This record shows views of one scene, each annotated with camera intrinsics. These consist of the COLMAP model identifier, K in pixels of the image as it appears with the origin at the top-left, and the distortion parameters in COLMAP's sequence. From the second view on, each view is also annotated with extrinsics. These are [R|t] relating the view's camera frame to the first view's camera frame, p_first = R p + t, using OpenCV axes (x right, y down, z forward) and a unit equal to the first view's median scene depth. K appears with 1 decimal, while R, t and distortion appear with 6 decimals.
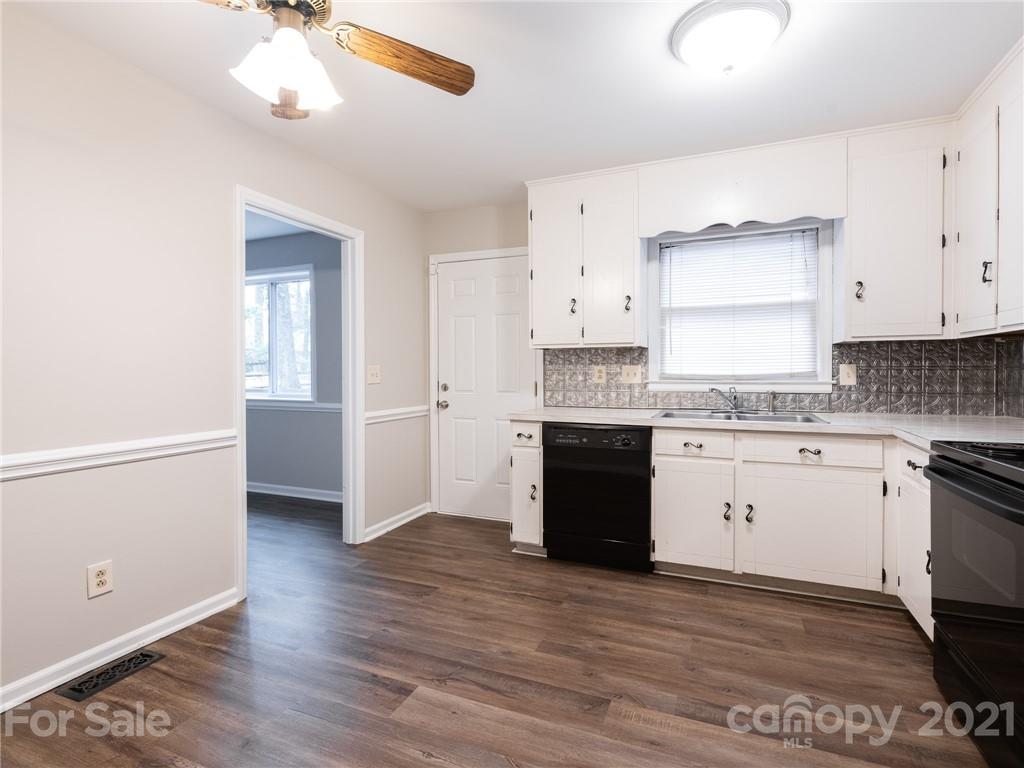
lens RADIAL K [[499.0, 0, 595.2], [0, 499.0, 375.3], [0, 0, 1]] dist [0.003820, -0.000536]
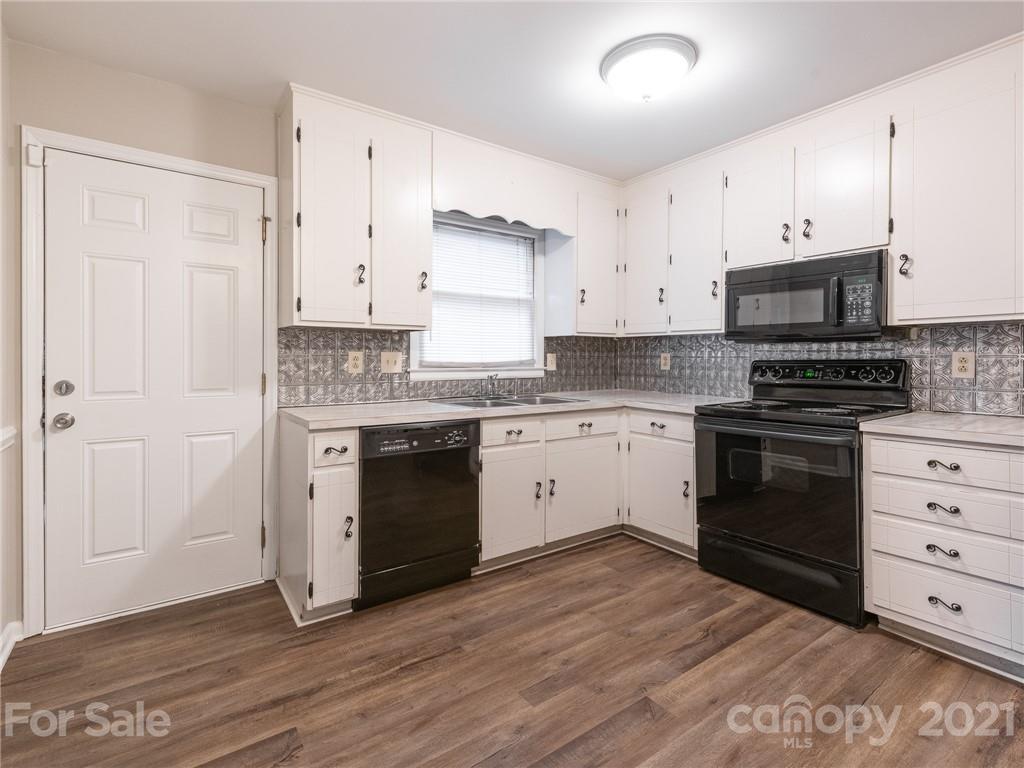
lens RADIAL K [[474.1, 0, 522.2], [0, 474.1, 360.6], [0, 0, 1]] dist [0.008250, -0.000819]
pose [[0.590740, 0.000165, 0.806862, -0.571974], [0.002869, 0.999993, -0.002305, -0.002866], [-0.806857, 0.003677, 0.590735, 0.427274]]
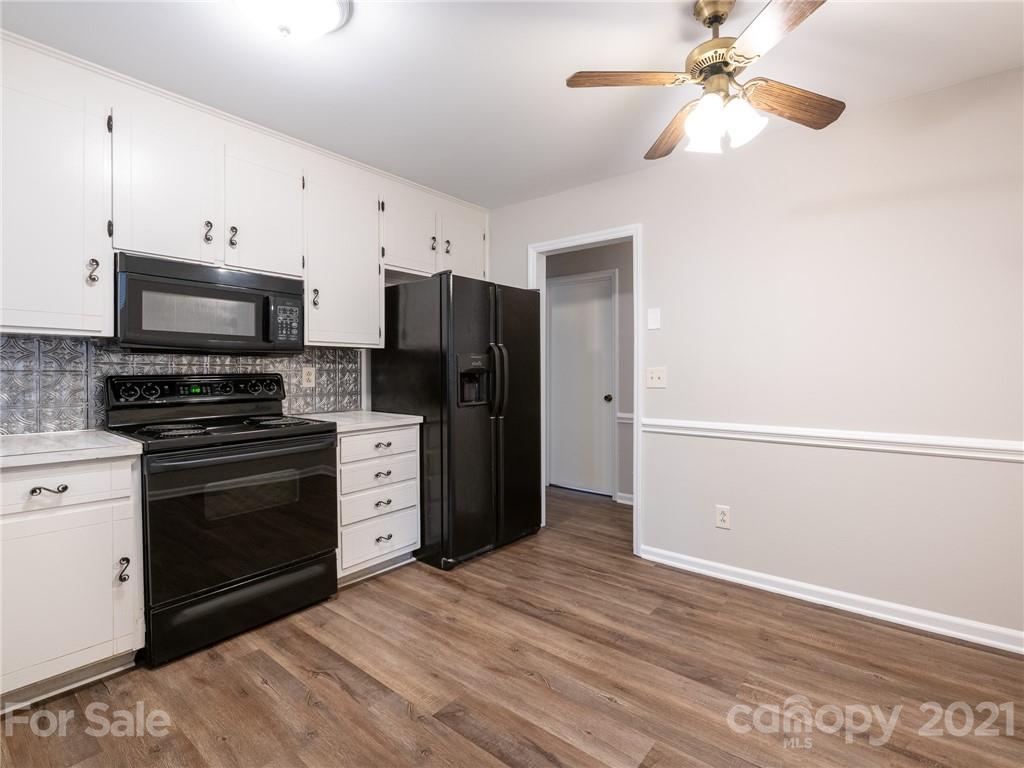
lens RADIAL K [[453.6, 0, 544.6], [0, 453.6, 376.2], [0, 0, 1]] dist [0.001179, -0.004458]
pose [[-0.919870, 0.000551, 0.392224, -0.338770], [0.007614, 0.999836, 0.016452, -0.011534], [-0.392151, 0.018121, -0.919723, 1.132103]]
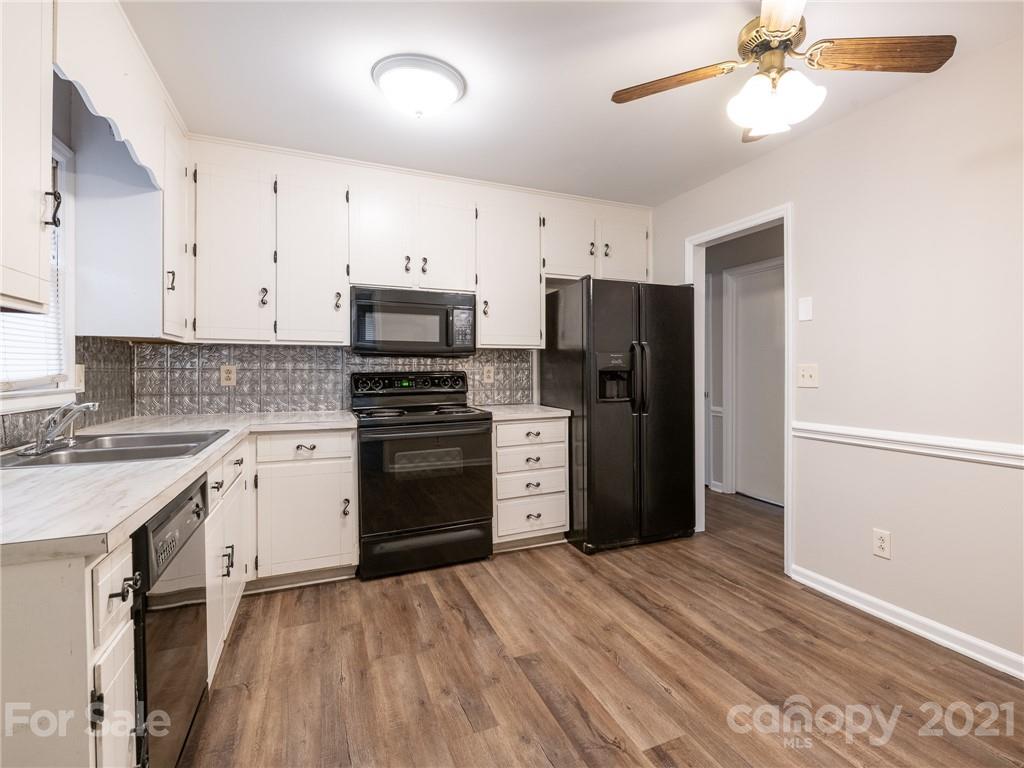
lens RADIAL K [[475.4, 0, 562.2], [0, 475.4, 374.8], [0, 0, 1]] dist [0.001930, -0.005973]
pose [[-0.651482, -0.001734, 0.758662, -0.576411], [0.011685, 0.999856, 0.012321, -0.008524], [-0.758574, 0.016892, -0.651368, 1.071984]]
